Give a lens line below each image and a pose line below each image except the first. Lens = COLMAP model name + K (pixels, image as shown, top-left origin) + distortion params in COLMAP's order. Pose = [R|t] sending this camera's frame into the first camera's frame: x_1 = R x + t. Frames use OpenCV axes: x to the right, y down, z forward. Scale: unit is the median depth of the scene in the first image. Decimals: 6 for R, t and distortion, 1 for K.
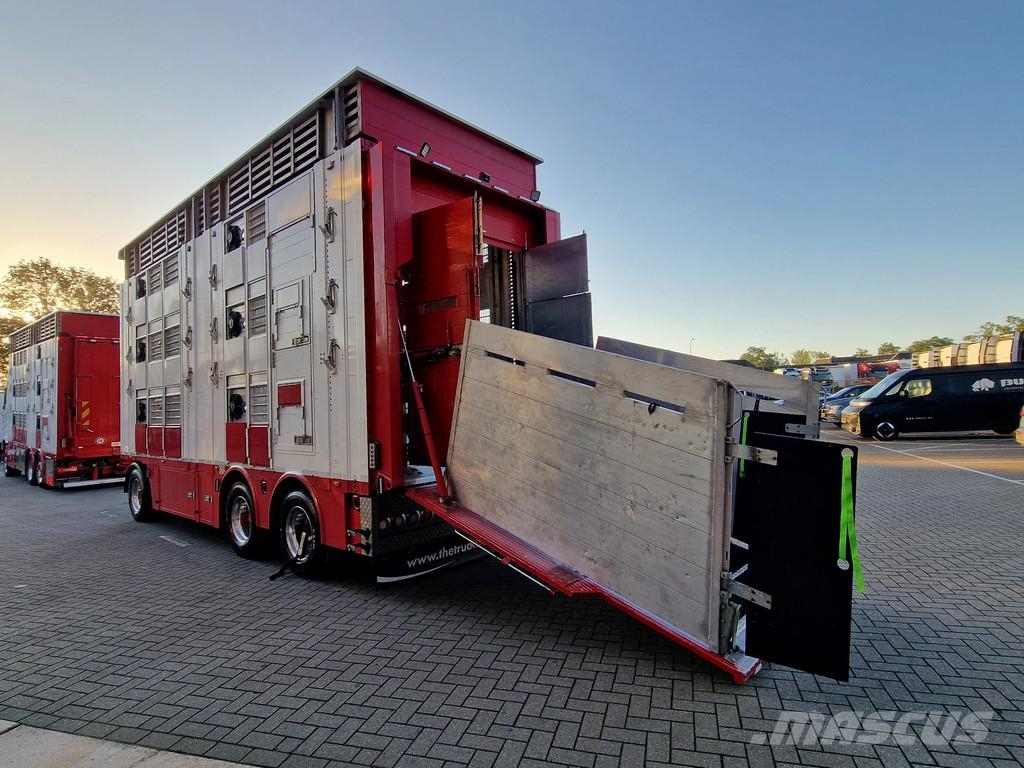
lens RADIAL K [[545.4, 0, 512.0], [0, 545.4, 384.0], [0, 0, 1]] dist [-0.019921, 0.002073]
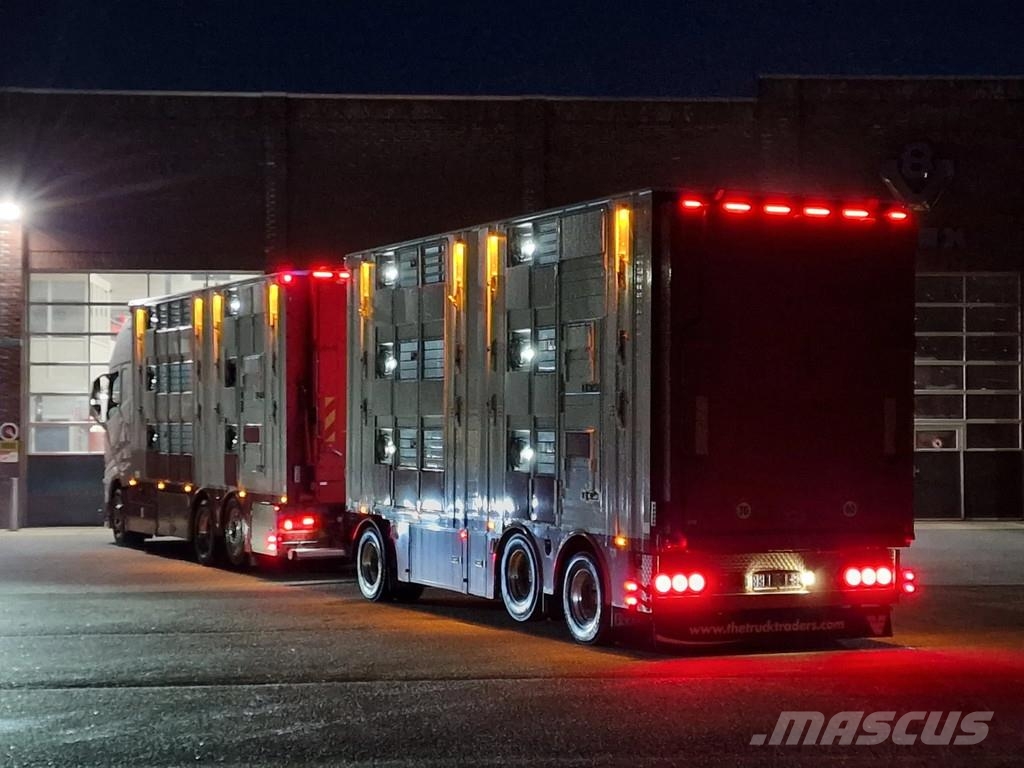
lens RADIAL K [[1849.9, 0, 523.6], [0, 1849.9, 382.7], [0, 0, 1]] dist [0.246580, 0.015815]
pose [[0.915778, 0.029479, -0.400603, 0.828360], [-0.019700, 0.999399, 0.028508, -0.188981], [0.401202, -0.018215, 0.915808, -2.079992]]
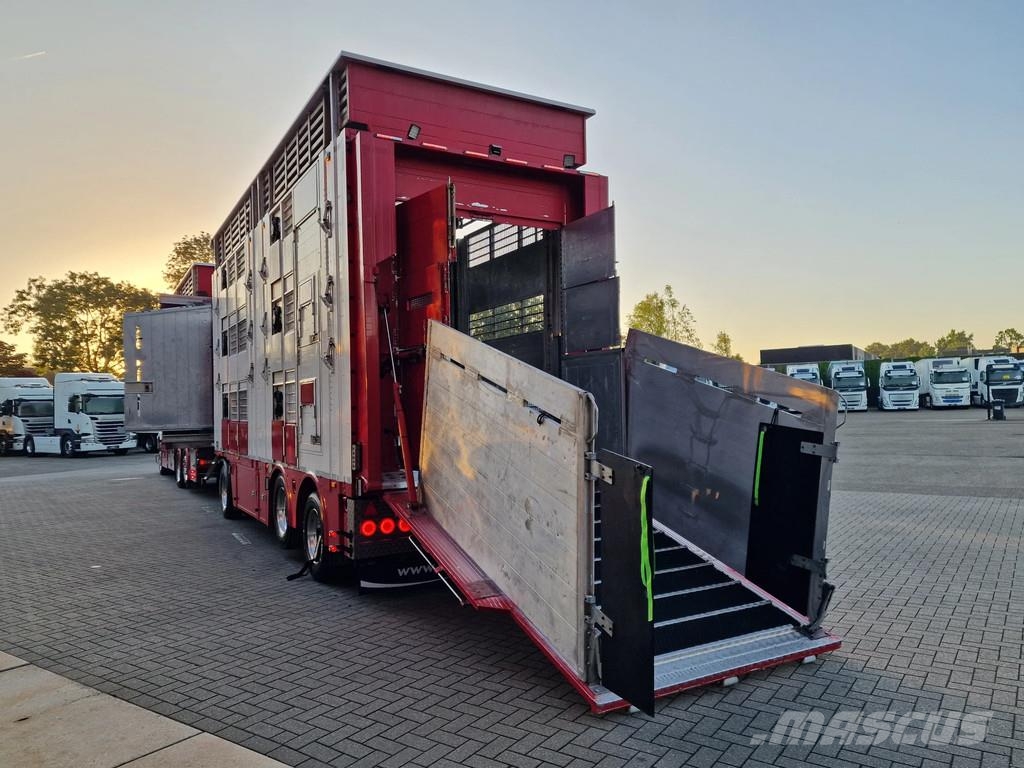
lens RADIAL K [[719.3, 0, 514.8], [0, 719.3, 395.0], [0, 0, 1]] dist [0.098422, -0.125658]
pose [[0.945619, 0.012342, -0.325041, 0.409882], [-0.001326, 0.999418, 0.034091, -0.025474], [0.325273, -0.031806, 0.945085, -0.129966]]
